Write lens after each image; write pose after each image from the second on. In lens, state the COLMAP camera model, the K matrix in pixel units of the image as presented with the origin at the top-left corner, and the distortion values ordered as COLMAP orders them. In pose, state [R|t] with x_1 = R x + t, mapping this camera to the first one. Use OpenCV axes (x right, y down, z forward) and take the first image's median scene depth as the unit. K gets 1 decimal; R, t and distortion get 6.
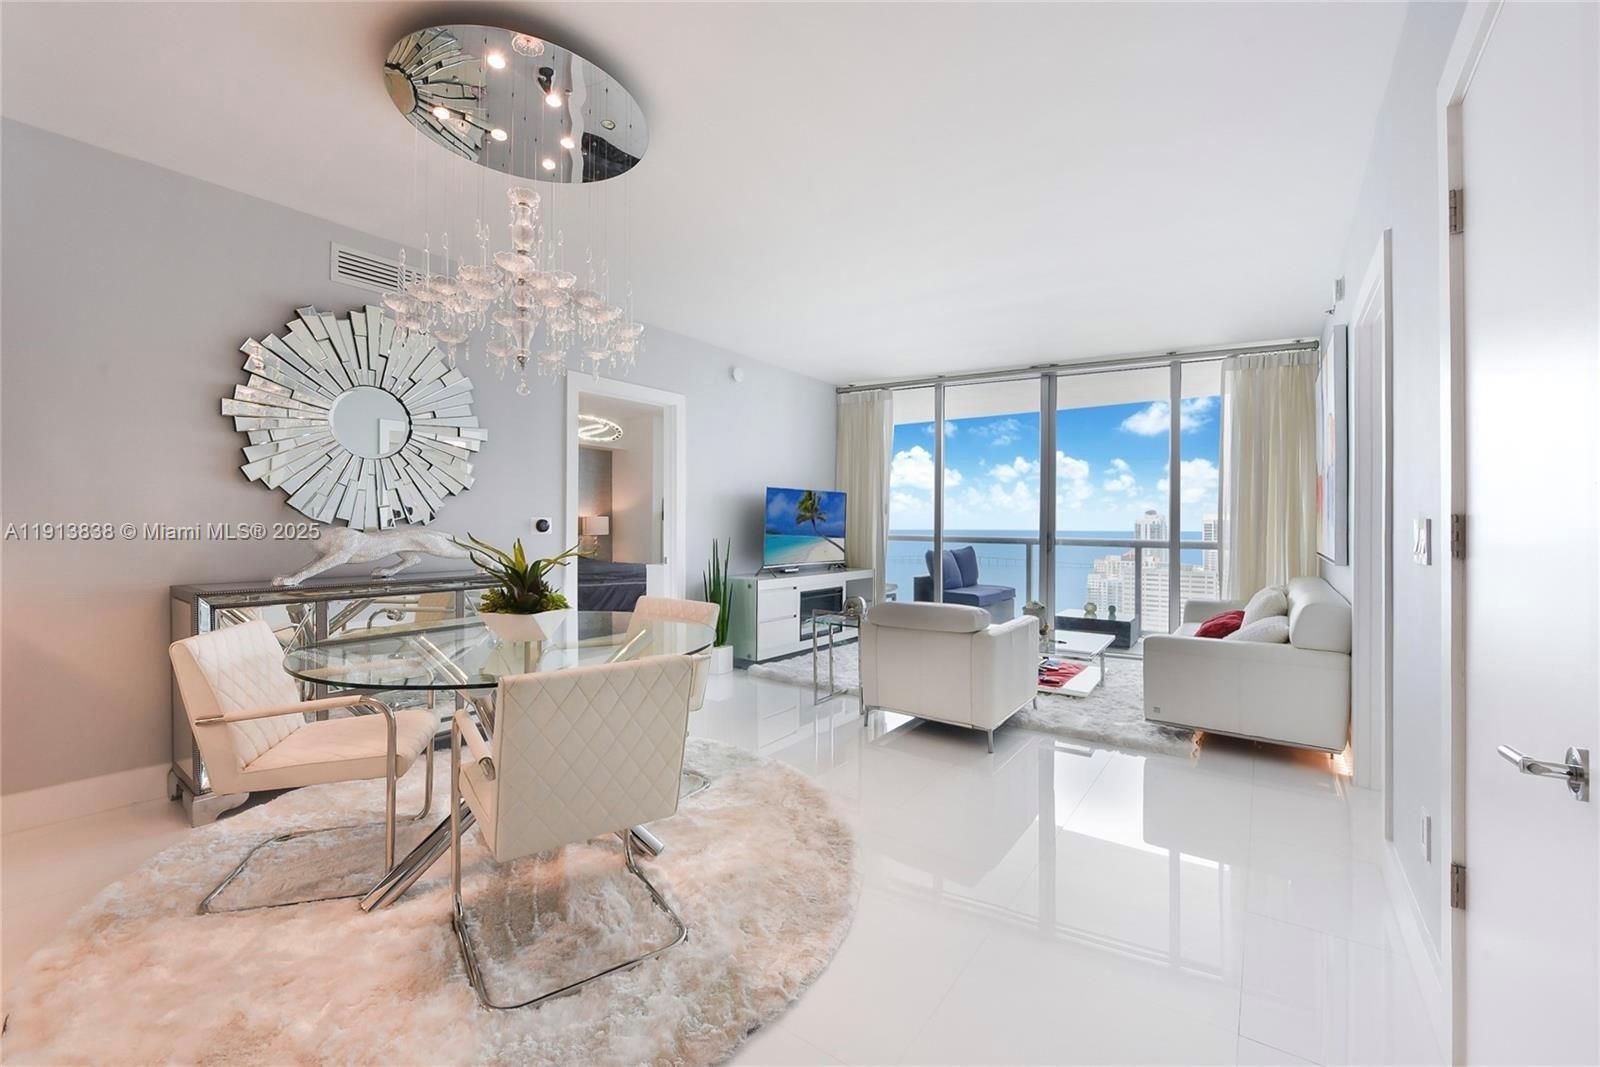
lens RADIAL K [[644.2, 0, 791.4], [0, 644.2, 530.2], [0, 0, 1]] dist [0.002740, 0.000325]
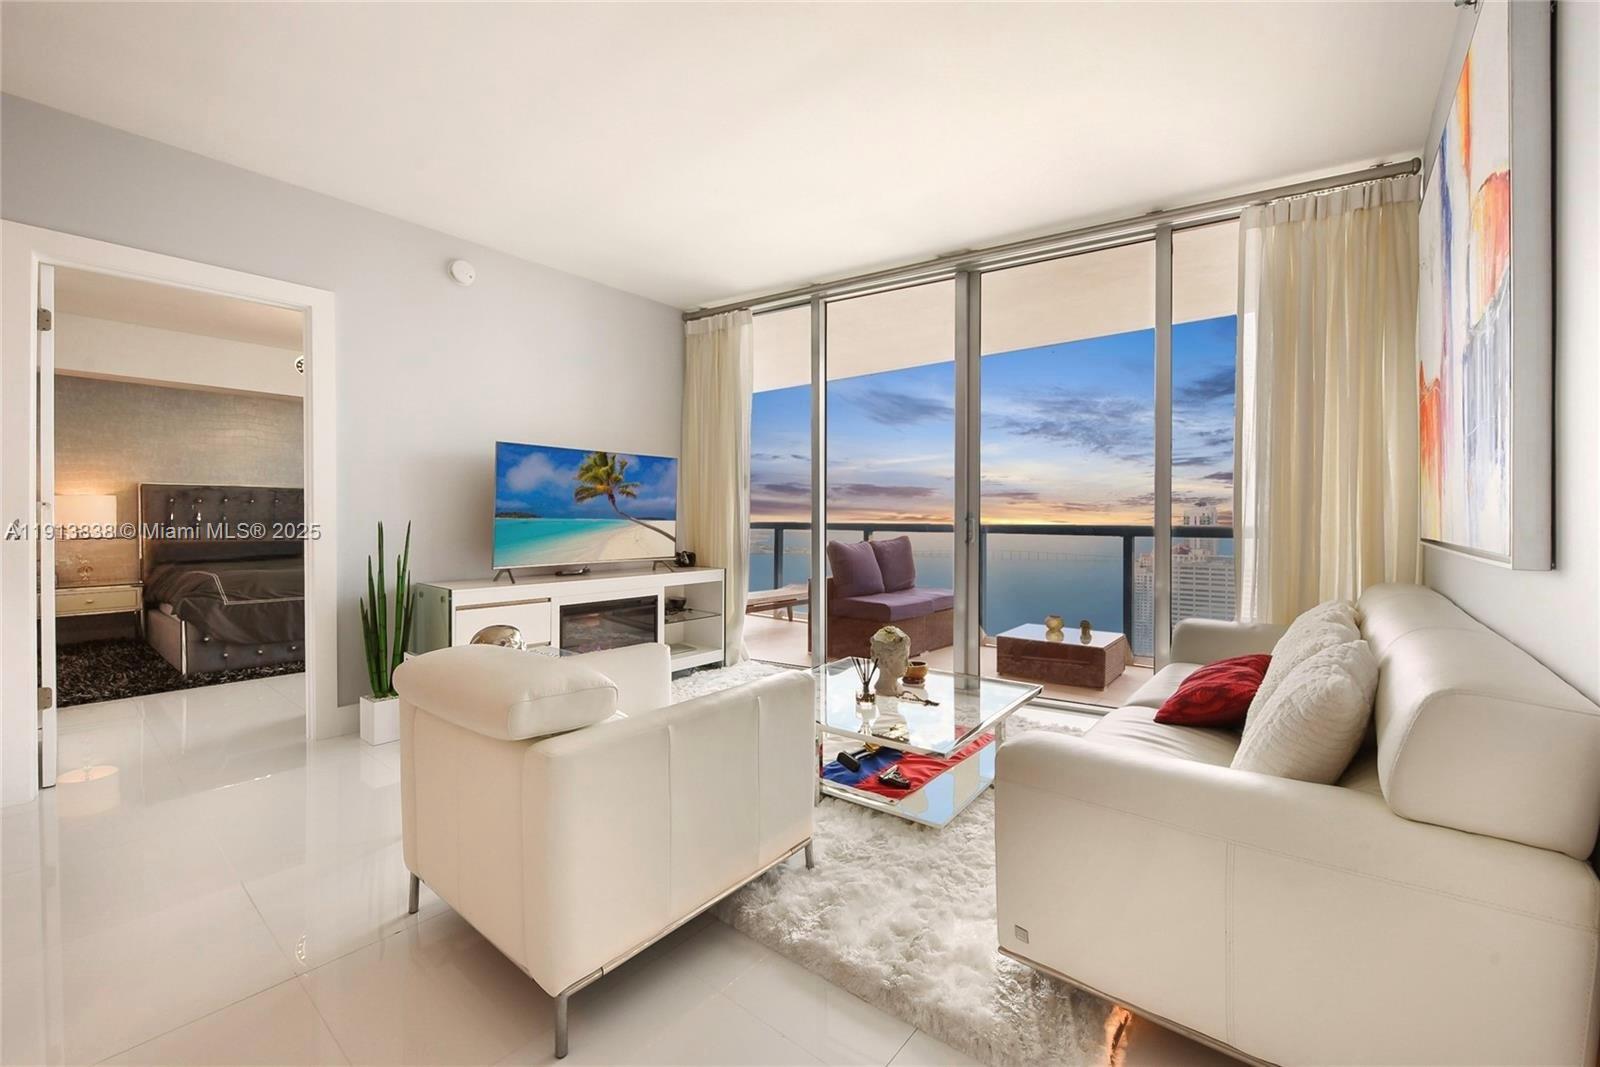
lens RADIAL K [[649.5, 0, 768.7], [0, 649.5, 523.7], [0, 0, 1]] dist [0.000204, 0.000073]
pose [[0.996929, -0.004113, -0.078203, 0.304247], [0.004128, 0.999991, 0.000028, 0.016925], [0.078202, -0.000351, 0.996937, 0.403415]]
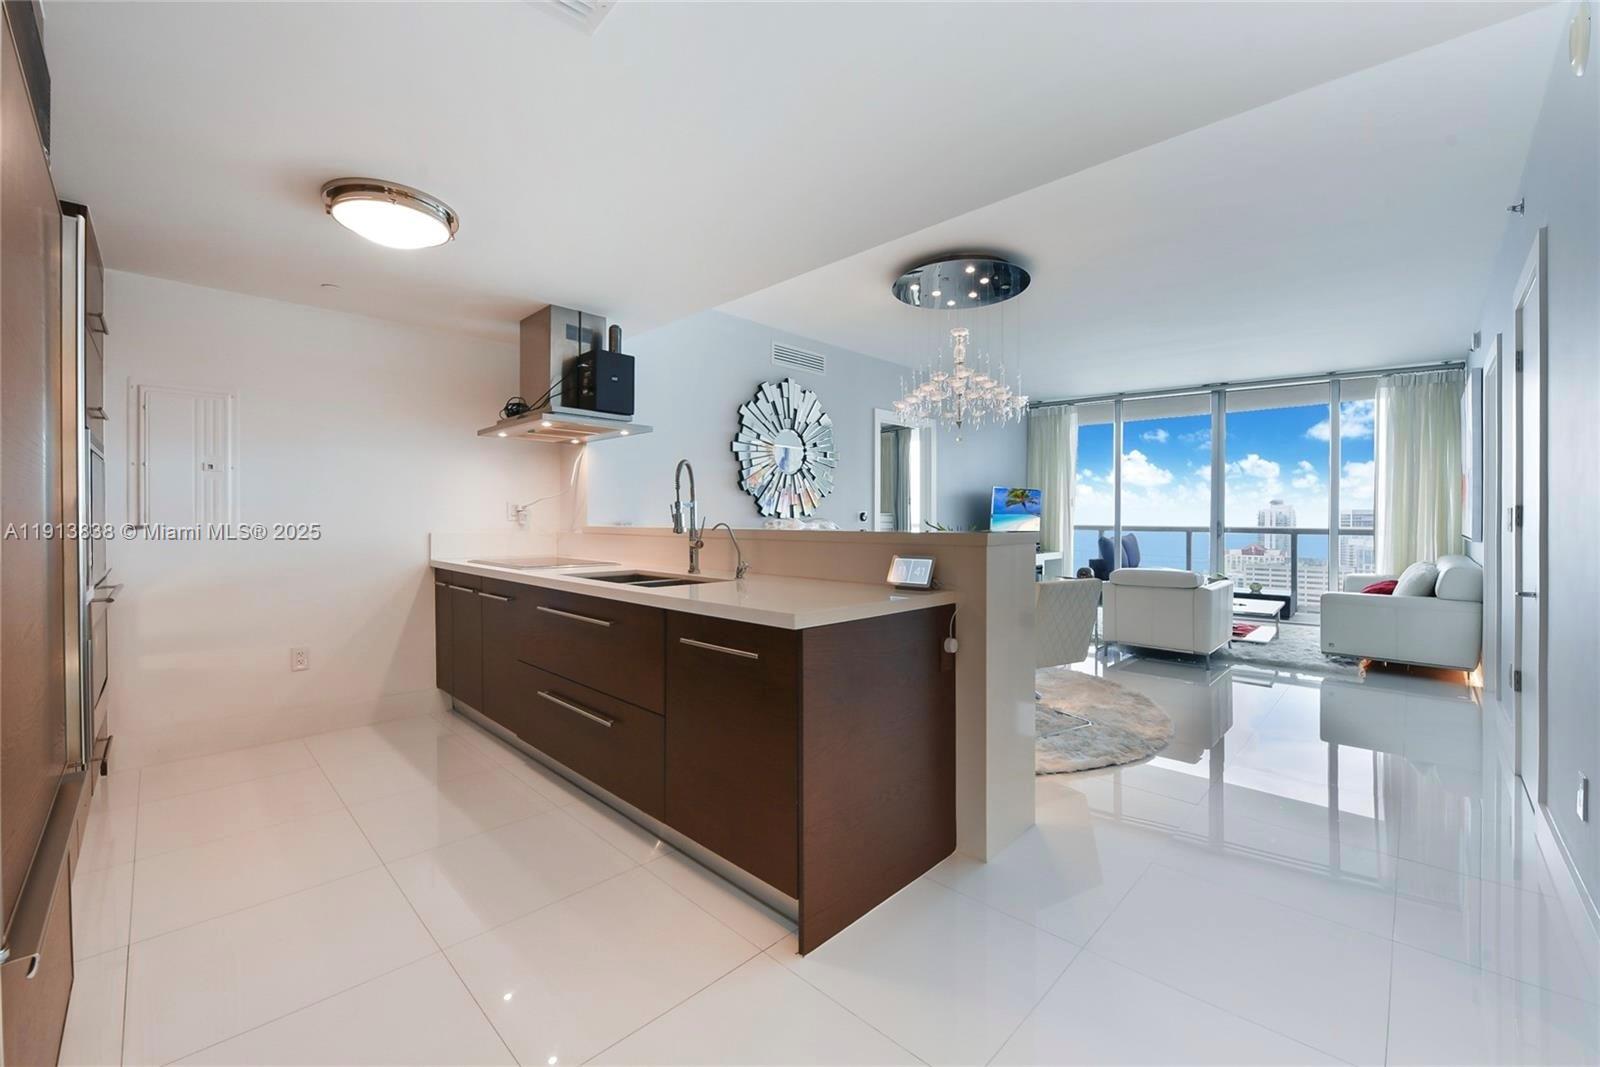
lens RADIAL K [[639.8, 0, 805.5], [0, 639.8, 527.8], [0, 0, 1]] dist [-0.001413, -0.000178]
pose [[0.991796, -0.002929, -0.127794, -0.267054], [0.003850, 0.999968, 0.006961, 0.006272], [0.127769, -0.007396, 0.991776, -0.359433]]
